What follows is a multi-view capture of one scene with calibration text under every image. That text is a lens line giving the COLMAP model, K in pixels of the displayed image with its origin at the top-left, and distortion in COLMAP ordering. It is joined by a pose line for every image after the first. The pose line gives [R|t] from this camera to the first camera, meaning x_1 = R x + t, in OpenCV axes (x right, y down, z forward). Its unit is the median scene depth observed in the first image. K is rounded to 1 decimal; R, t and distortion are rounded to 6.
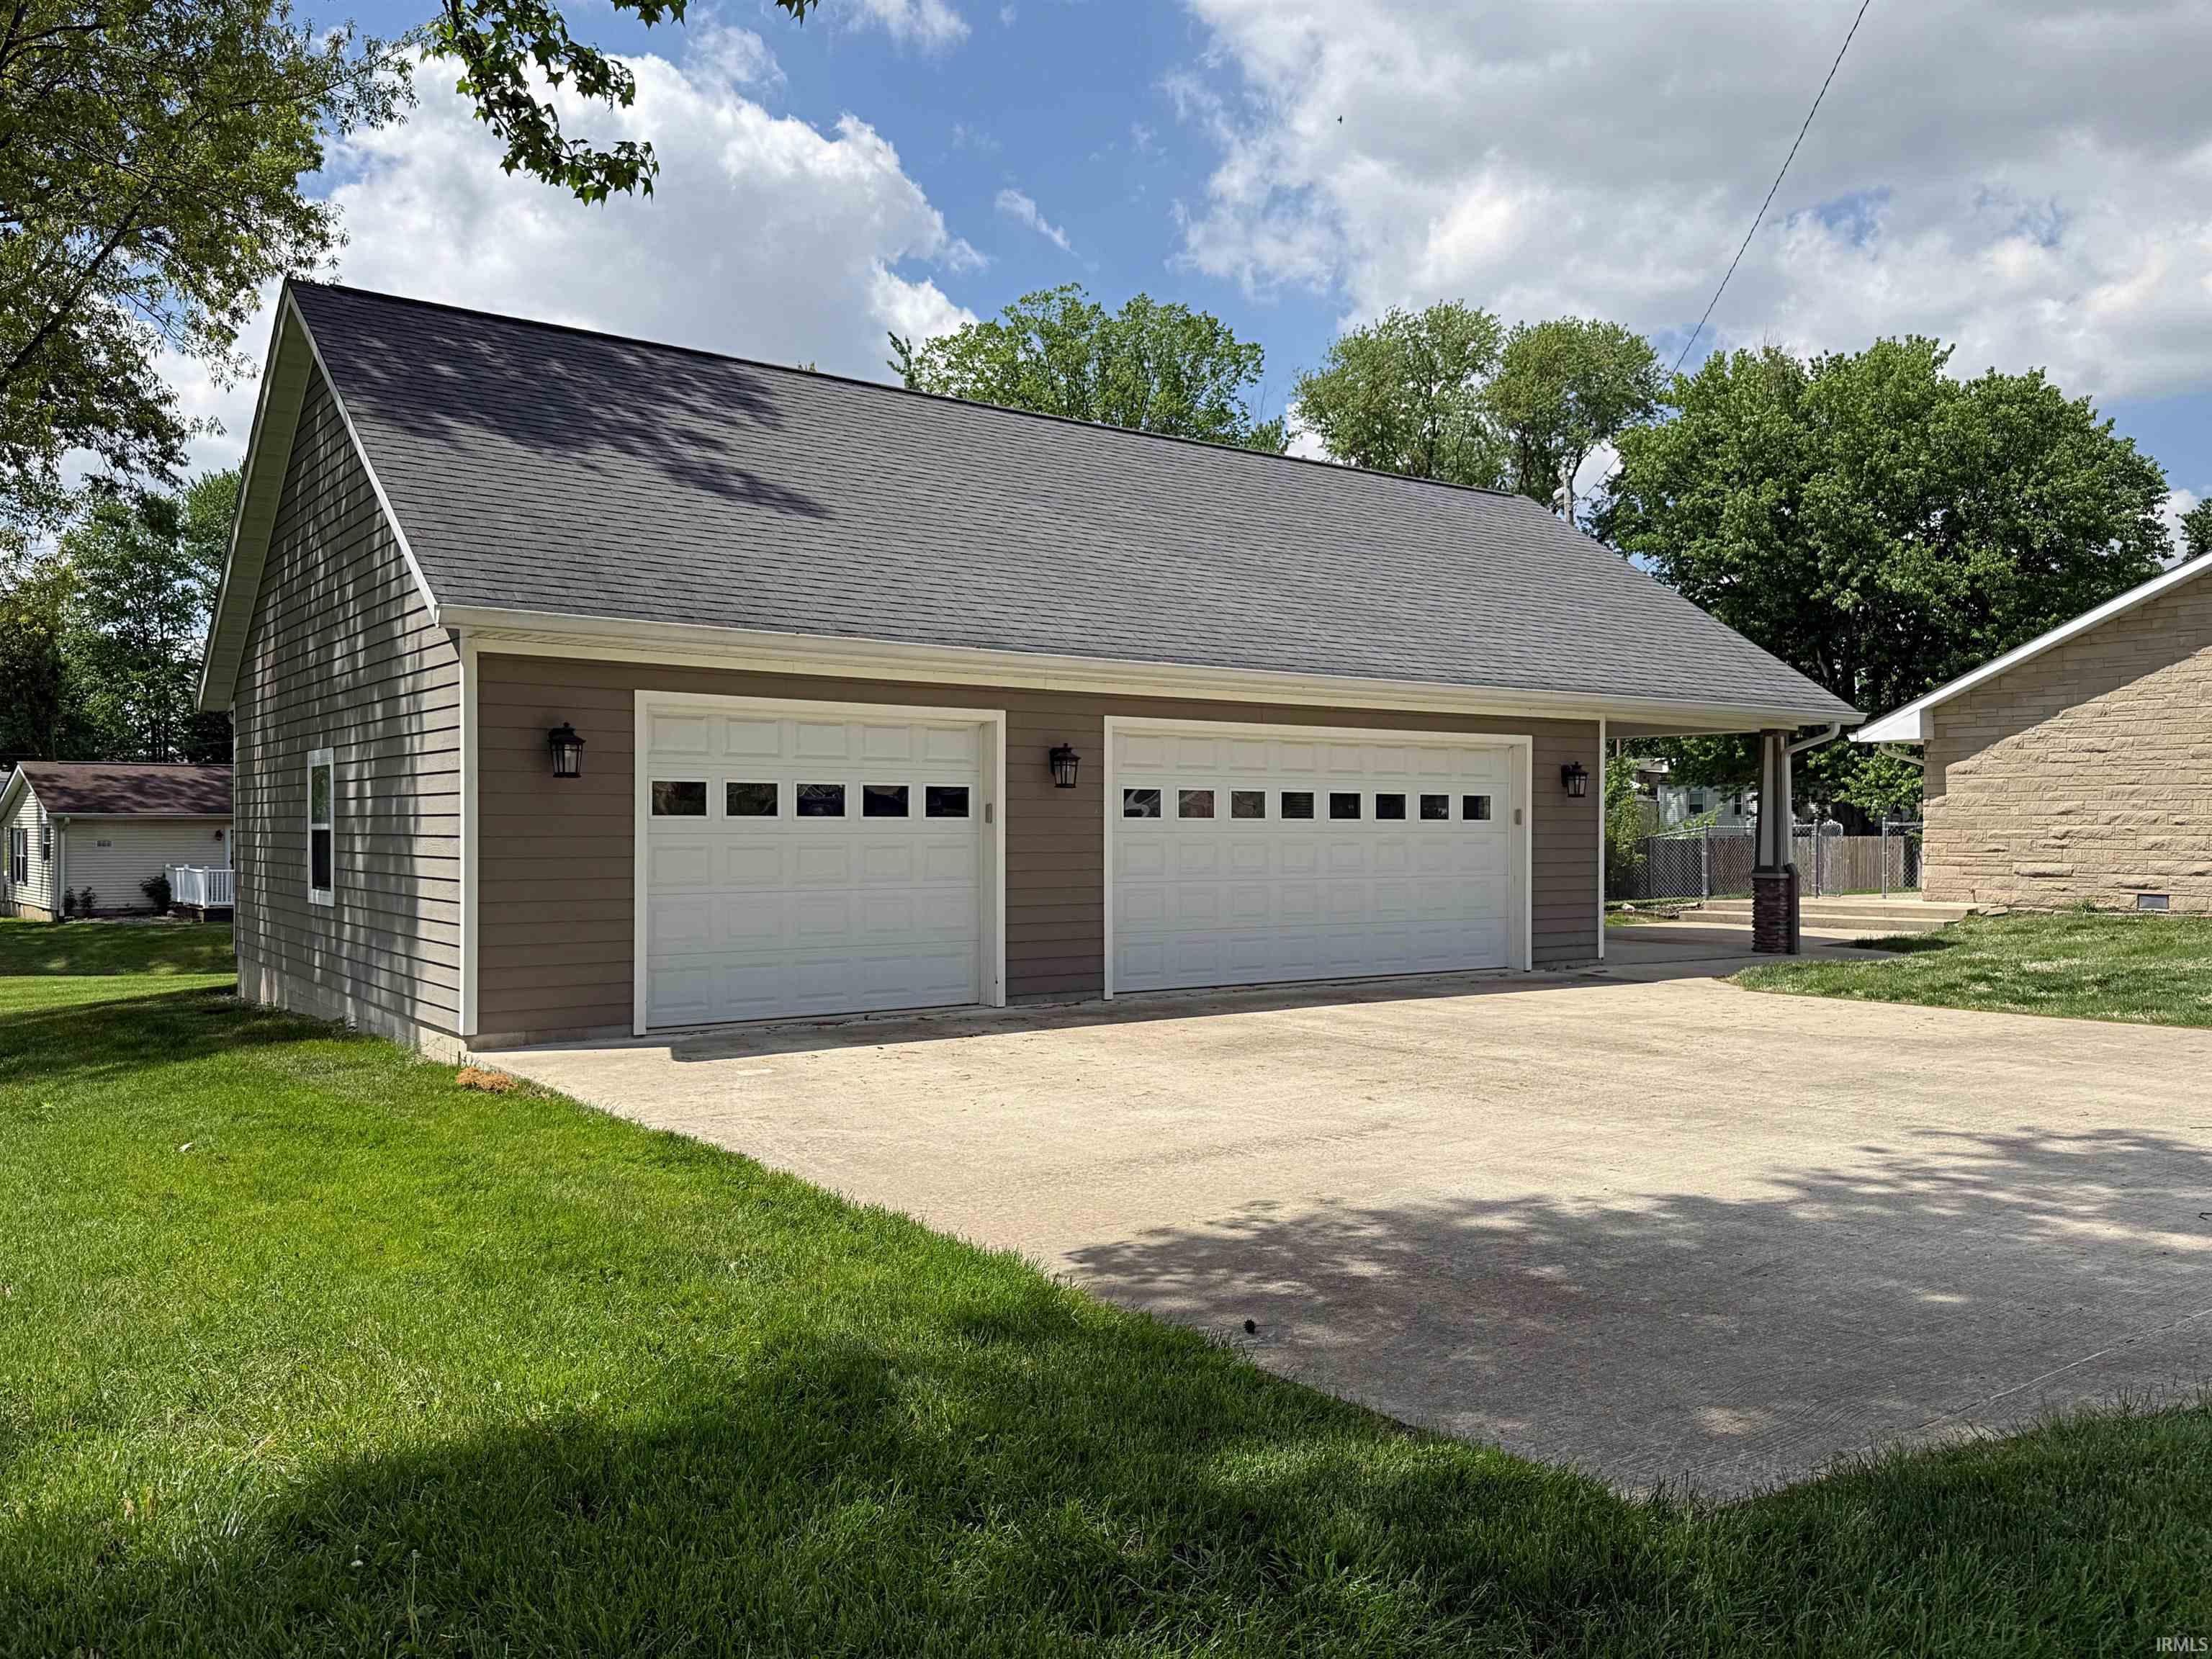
lens RADIAL K [[1695.1, 0, 1107.5], [0, 1695.1, 826.1], [0, 0, 1]] dist [0.002530, 0.000288]
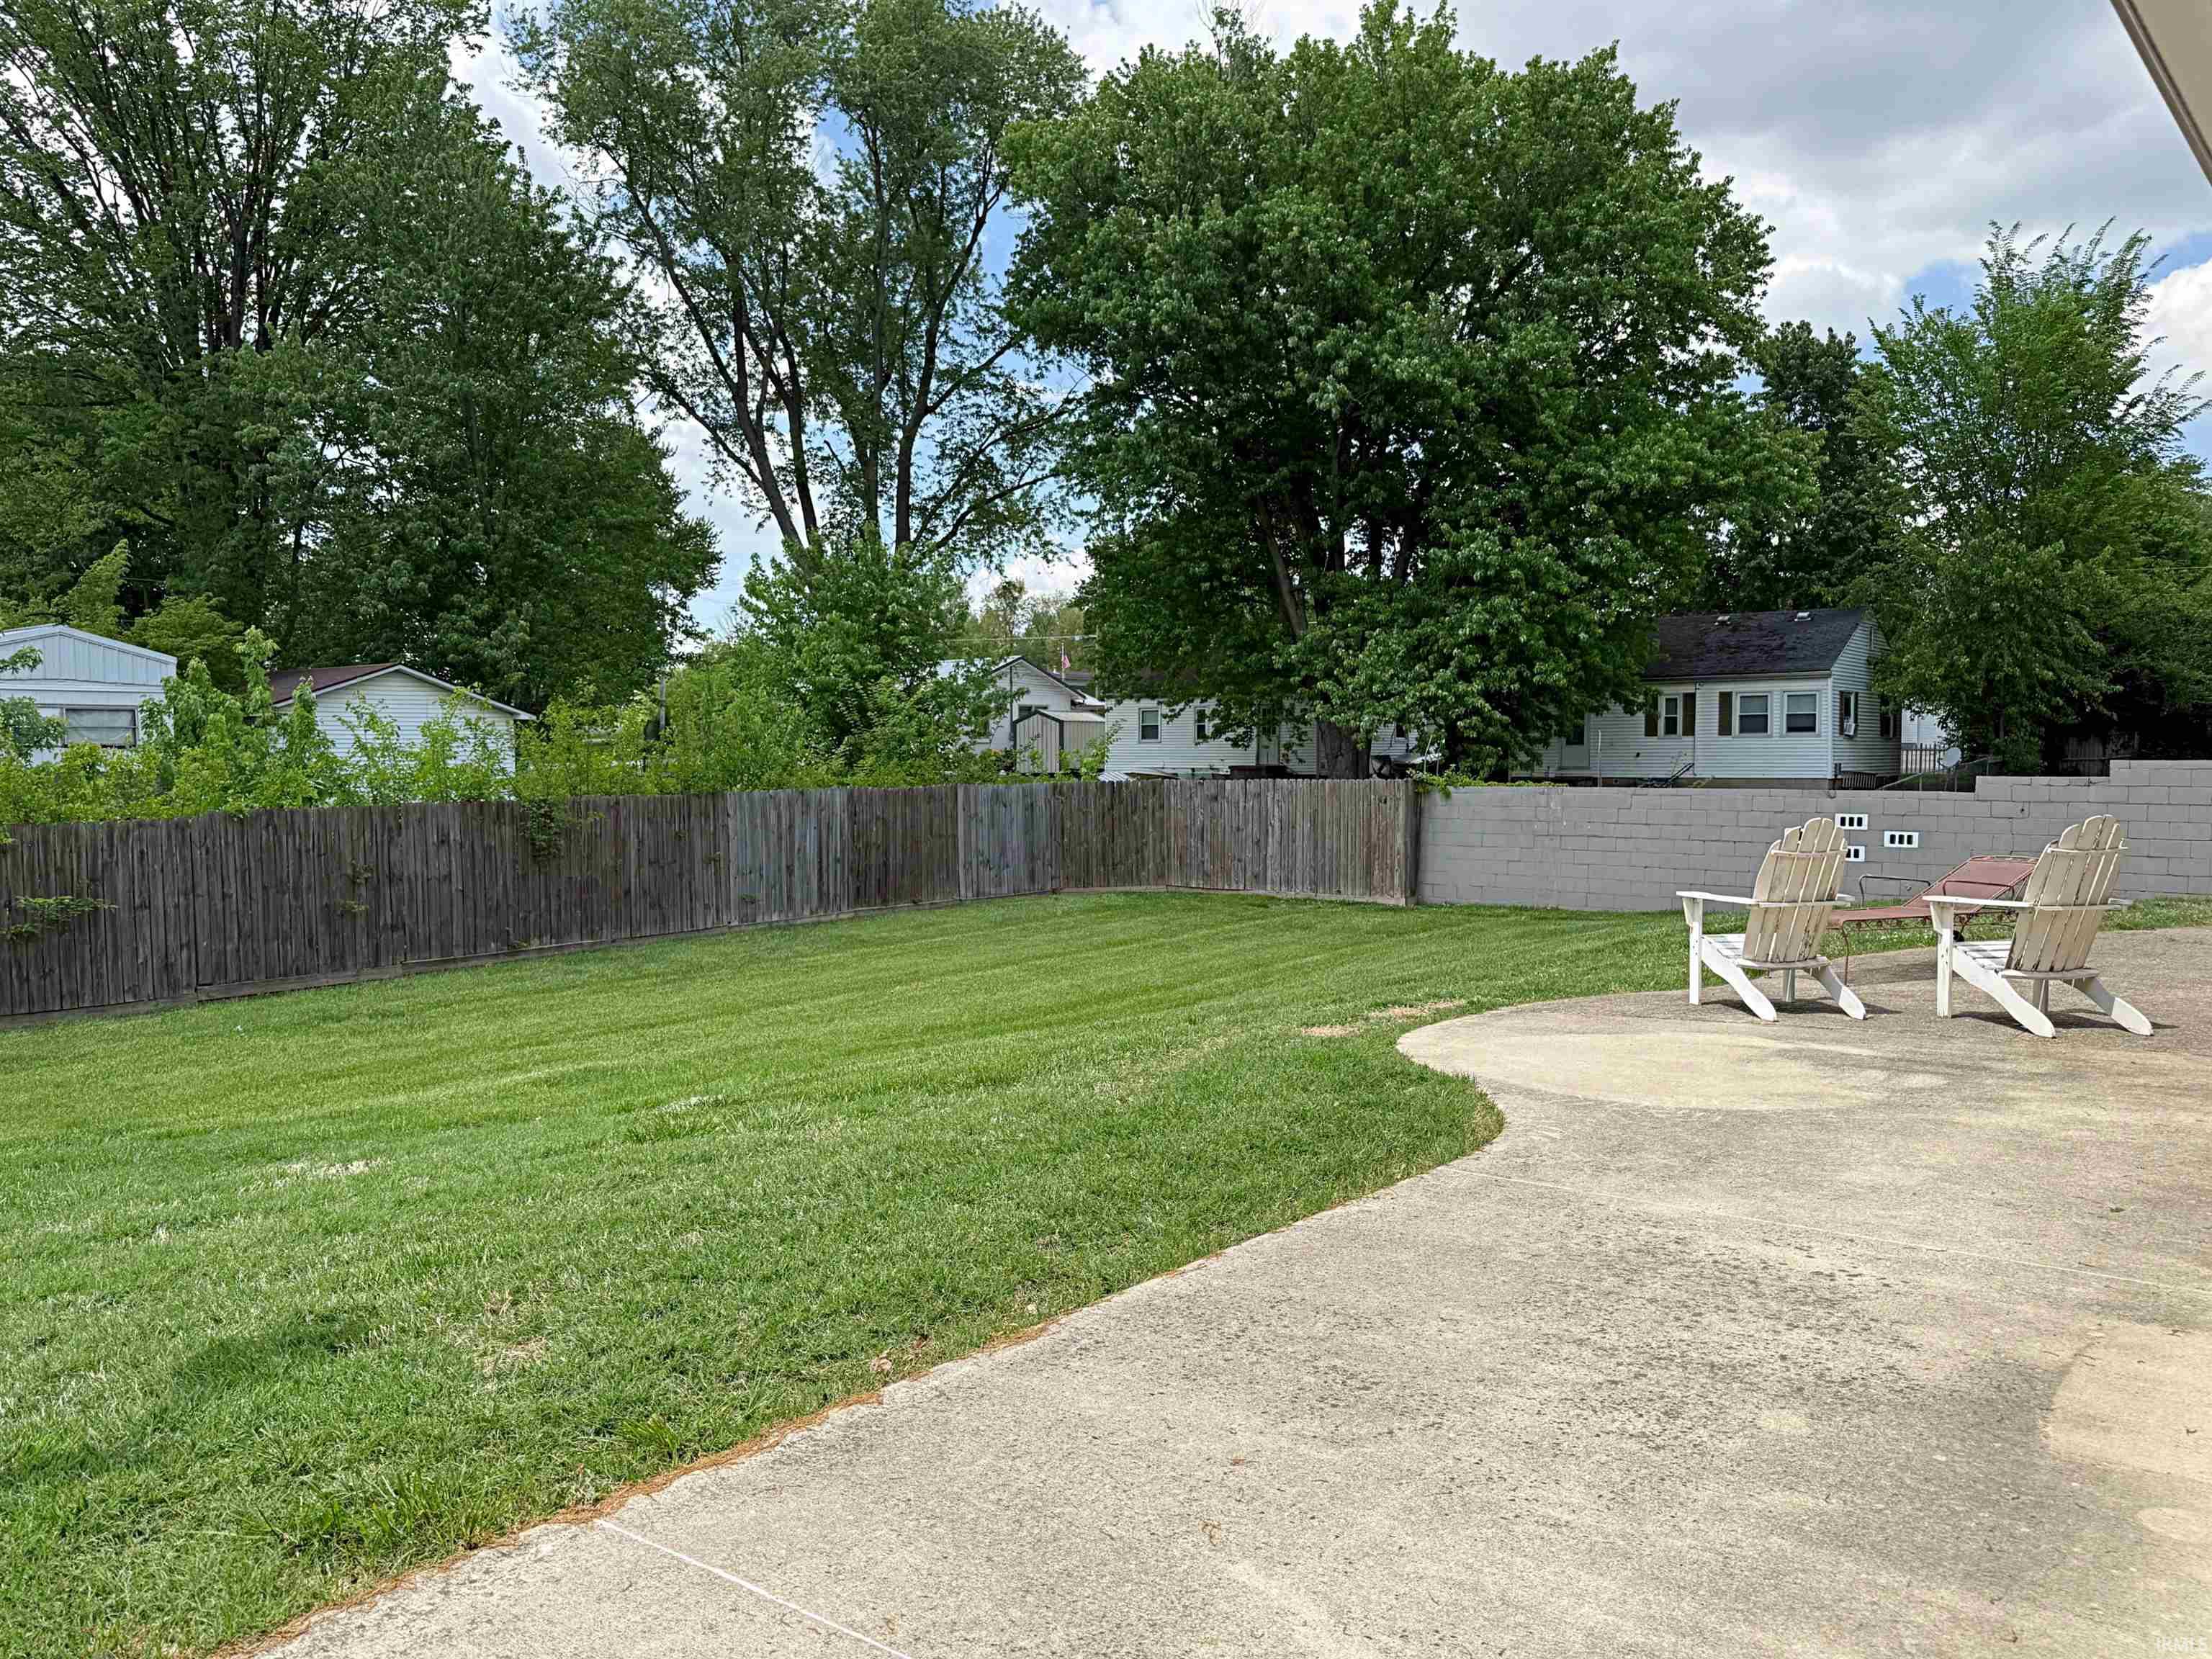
lens RADIAL K [[1695.1, 0, 1104.9], [0, 1695.1, 835.2], [0, 0, 1]] dist [0.002530, 0.000288]
pose [[0.963403, -0.009498, 0.267888, 0.188398], [-0.003955, 0.998760, 0.049634, -0.002185], [-0.268027, -0.048878, 0.962171, 0.414867]]
